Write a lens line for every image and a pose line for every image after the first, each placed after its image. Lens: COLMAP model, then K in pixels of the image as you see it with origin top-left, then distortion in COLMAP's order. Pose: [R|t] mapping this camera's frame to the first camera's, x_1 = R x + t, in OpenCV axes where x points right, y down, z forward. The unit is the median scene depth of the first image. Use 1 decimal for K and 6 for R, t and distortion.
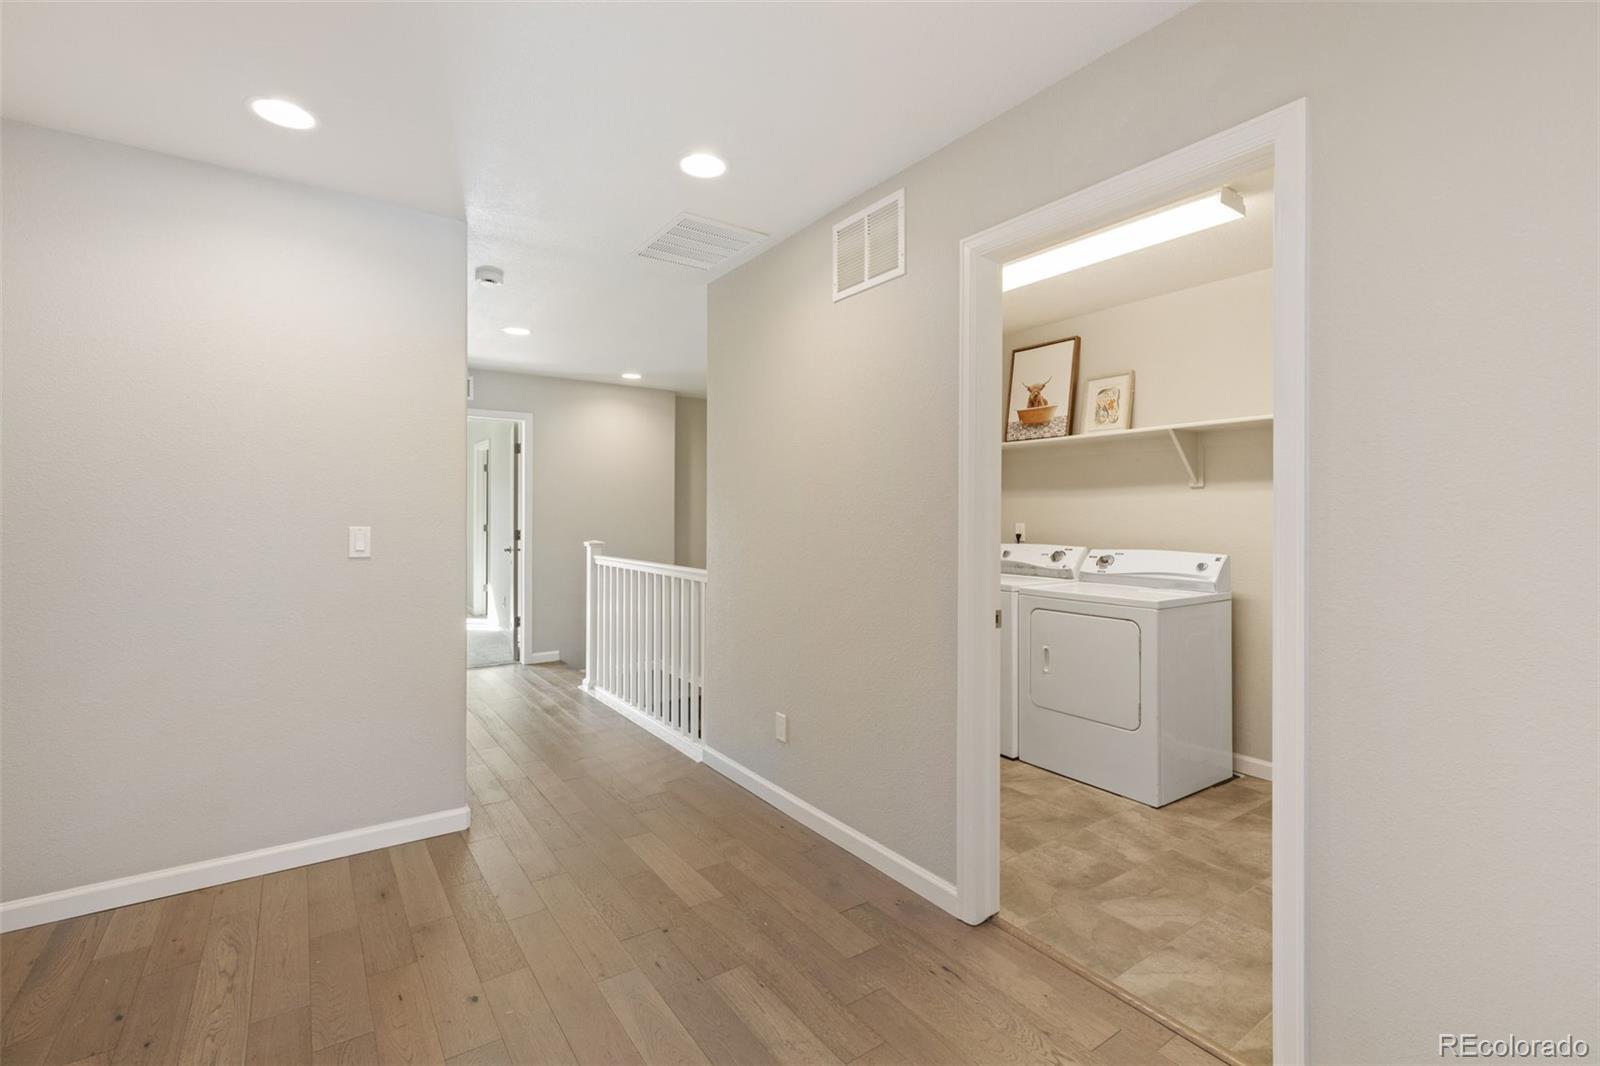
lens RADIAL K [[710.3, 0, 799.1], [0, 710.3, 523.1], [0, 0, 1]] dist [0.000564, 0.000233]
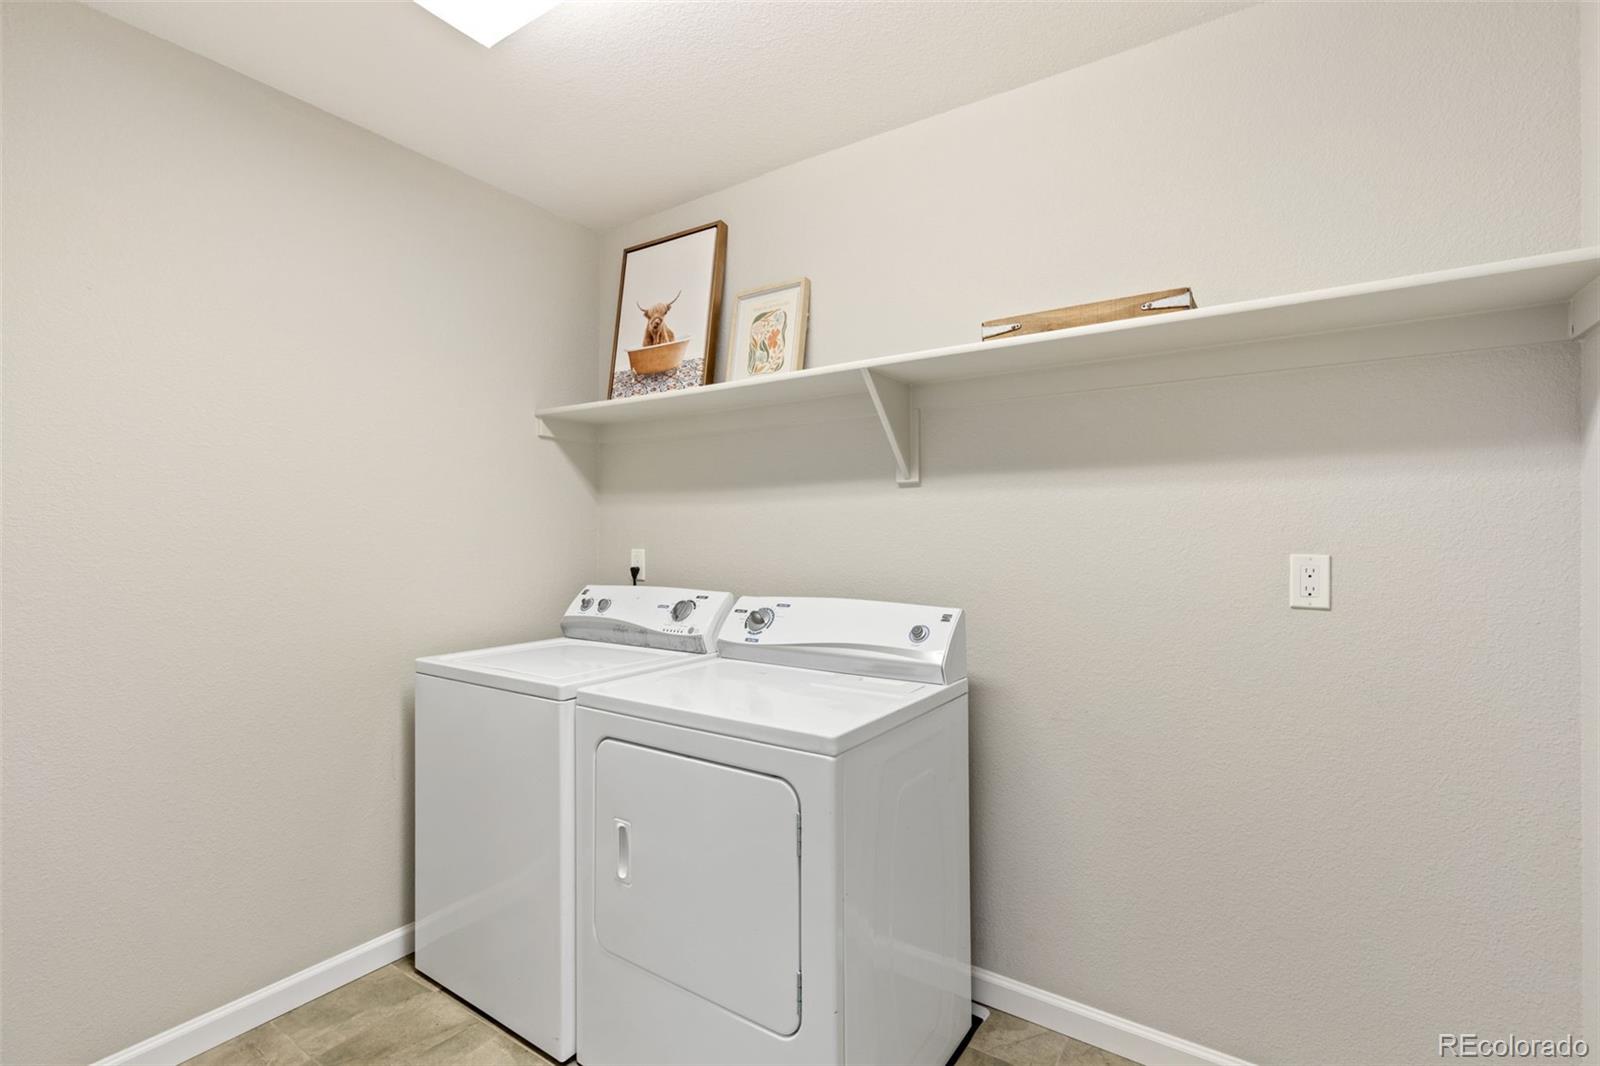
lens RADIAL K [[710.3, 0, 800.2], [0, 710.3, 536.4], [0, 0, 1]] dist [0.000564, 0.000233]
pose [[0.931088, -0.000772, 0.364793, 0.253169], [0.004993, 0.999931, -0.010626, -0.003636], [-0.364760, 0.011715, 0.931028, 0.468075]]
